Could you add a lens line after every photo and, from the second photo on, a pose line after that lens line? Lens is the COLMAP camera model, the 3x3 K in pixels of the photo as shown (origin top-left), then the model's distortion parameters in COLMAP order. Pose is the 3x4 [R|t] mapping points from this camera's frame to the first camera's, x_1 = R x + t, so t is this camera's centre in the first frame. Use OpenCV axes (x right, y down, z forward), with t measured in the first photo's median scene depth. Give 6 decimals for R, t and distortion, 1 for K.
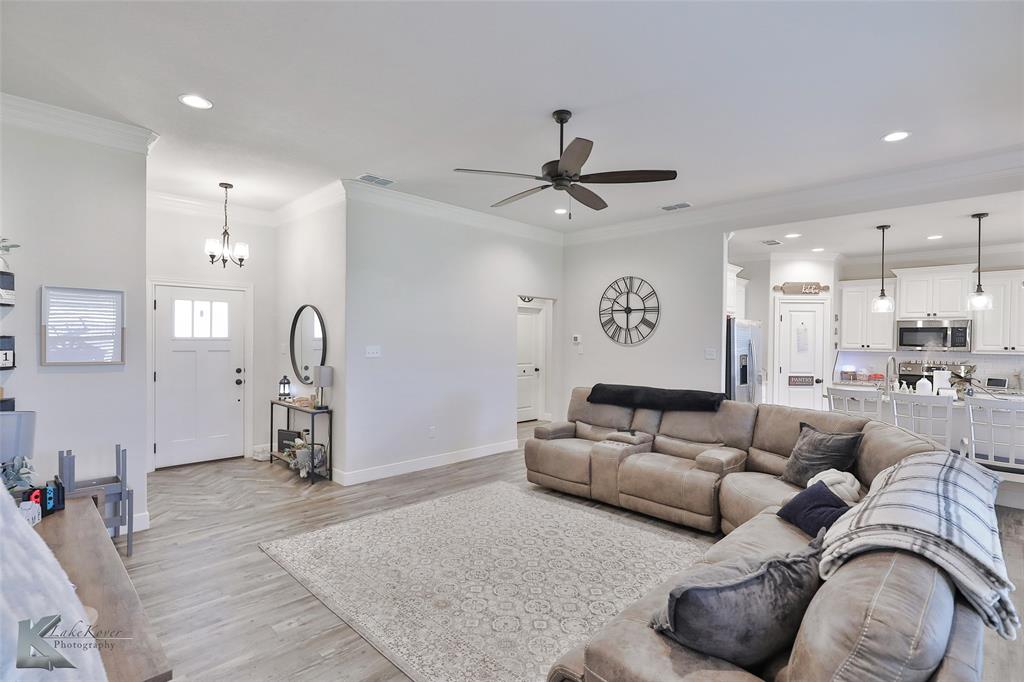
lens RADIAL K [[498.7, 0, 508.9], [0, 498.7, 344.1], [0, 0, 1]] dist [-0.010174, 0.004621]
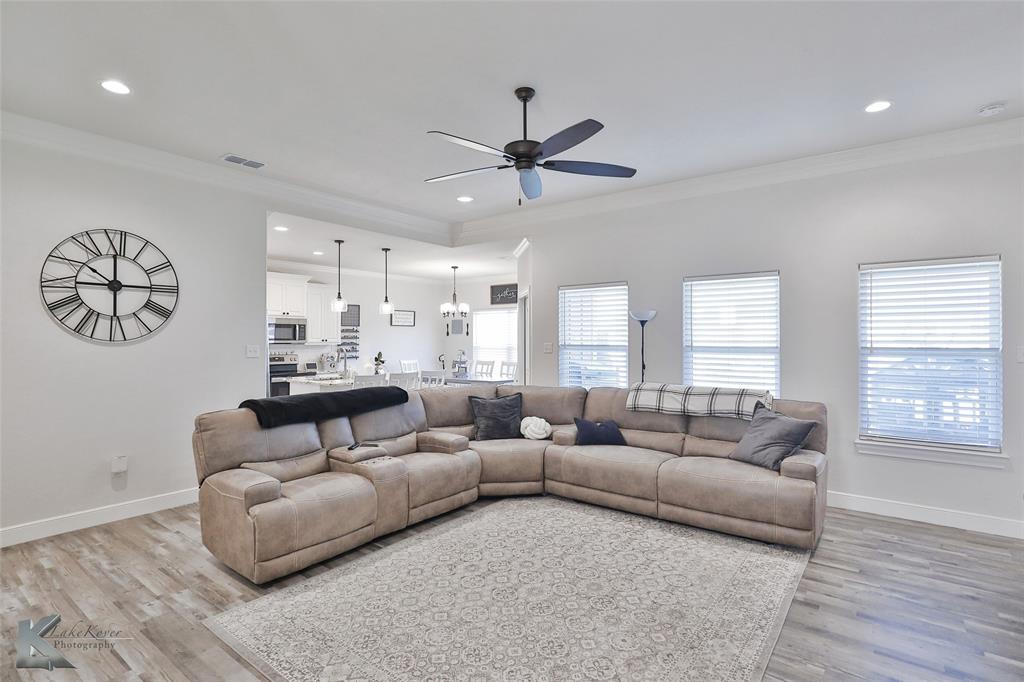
lens RADIAL K [[498.7, 0, 525.4], [0, 498.7, 341.3], [0, 0, 1]] dist [-0.010174, 0.004621]
pose [[-0.148678, -0.014280, 0.988783, -0.494198], [0.009891, 0.999824, 0.015927, -0.006018], [-0.988836, 0.012148, -0.148511, 0.690115]]
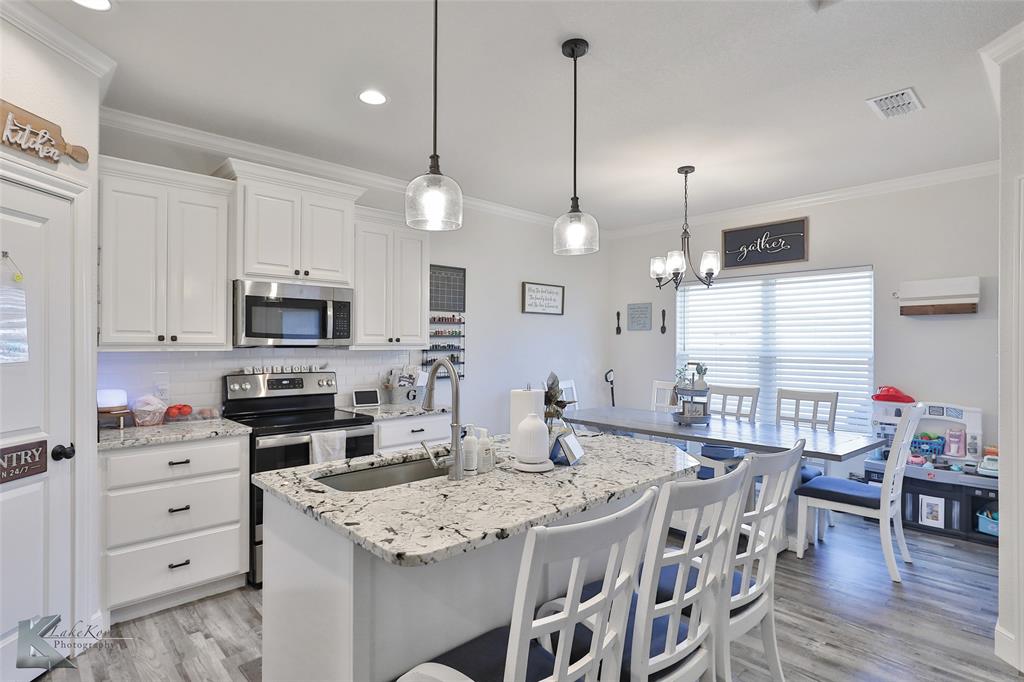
lens RADIAL K [[529.3, 0, 518.3], [0, 529.3, 345.5], [0, 0, 1]] dist [0.000216, 0.000158]
pose [[0.027339, -0.012437, 0.999549, 0.381350], [0.009142, 0.999884, 0.012191, 0.009230], [-0.999584, 0.008804, 0.027450, 0.881837]]
